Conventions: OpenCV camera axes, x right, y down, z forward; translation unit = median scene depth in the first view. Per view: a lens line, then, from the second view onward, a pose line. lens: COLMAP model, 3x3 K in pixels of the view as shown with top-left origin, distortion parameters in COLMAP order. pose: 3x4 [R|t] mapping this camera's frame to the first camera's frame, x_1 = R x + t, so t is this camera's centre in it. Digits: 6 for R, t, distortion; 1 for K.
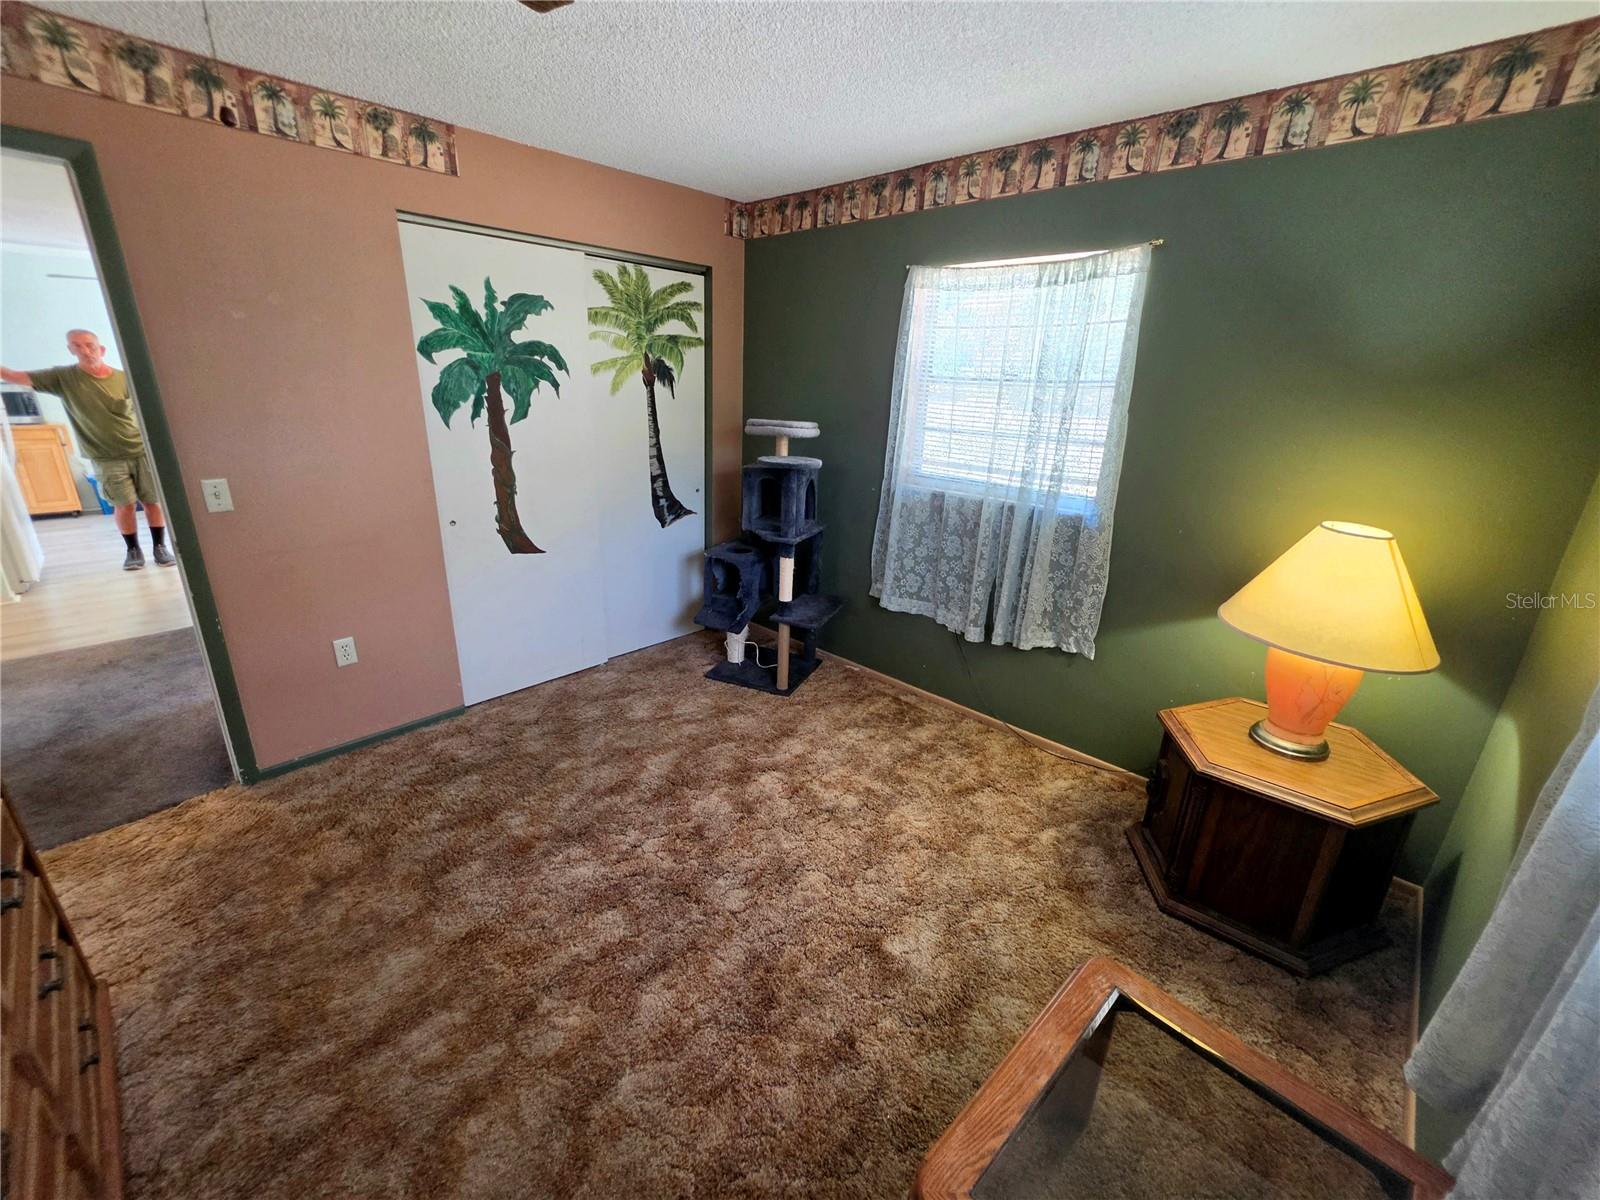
lens RADIAL K [[654.2, 0, 798.9], [0, 654.2, 588.0], [0, 0, 1]] dist [-0.015417, 0.006562]
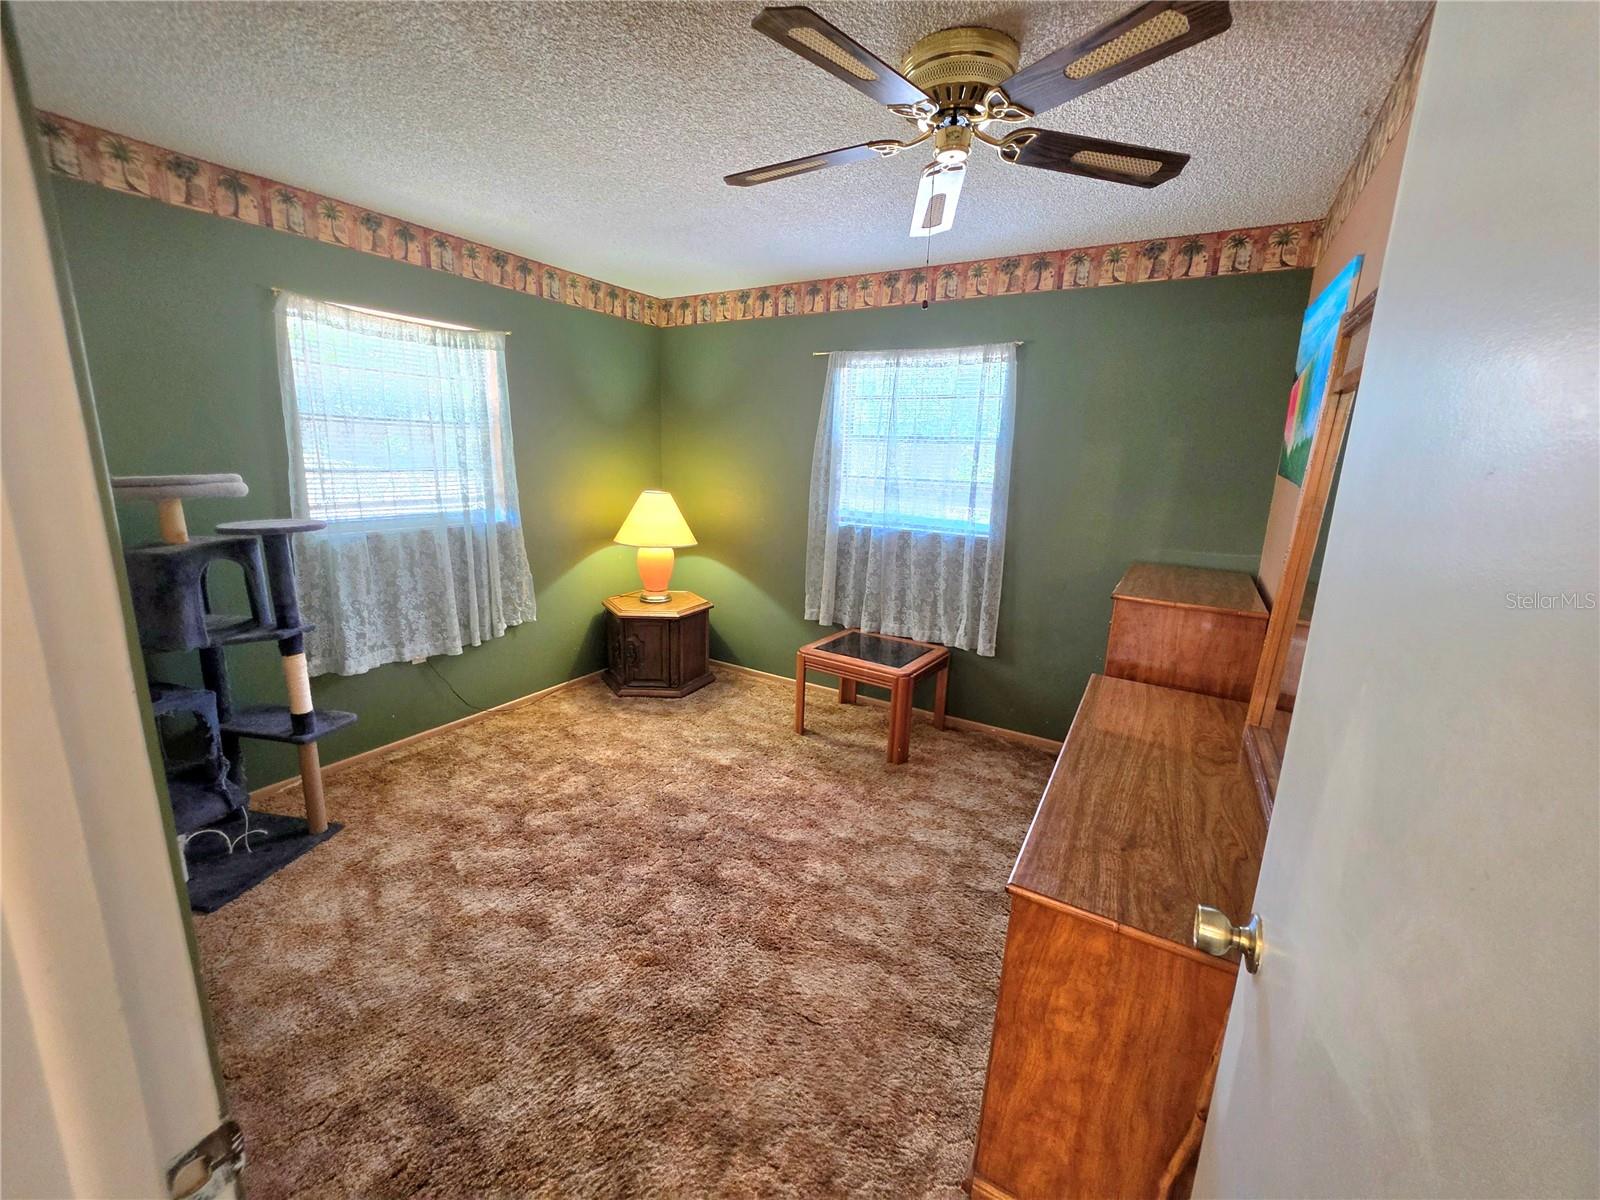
lens RADIAL K [[654.2, 0, 798.9], [0, 654.2, 588.0], [0, 0, 1]] dist [-0.015417, 0.006562]
pose [[-0.224211, -0.234504, 0.945906, -1.041413], [0.270948, 0.917349, 0.291648, -0.221618], [-0.936118, 0.321681, -0.142142, 0.693826]]
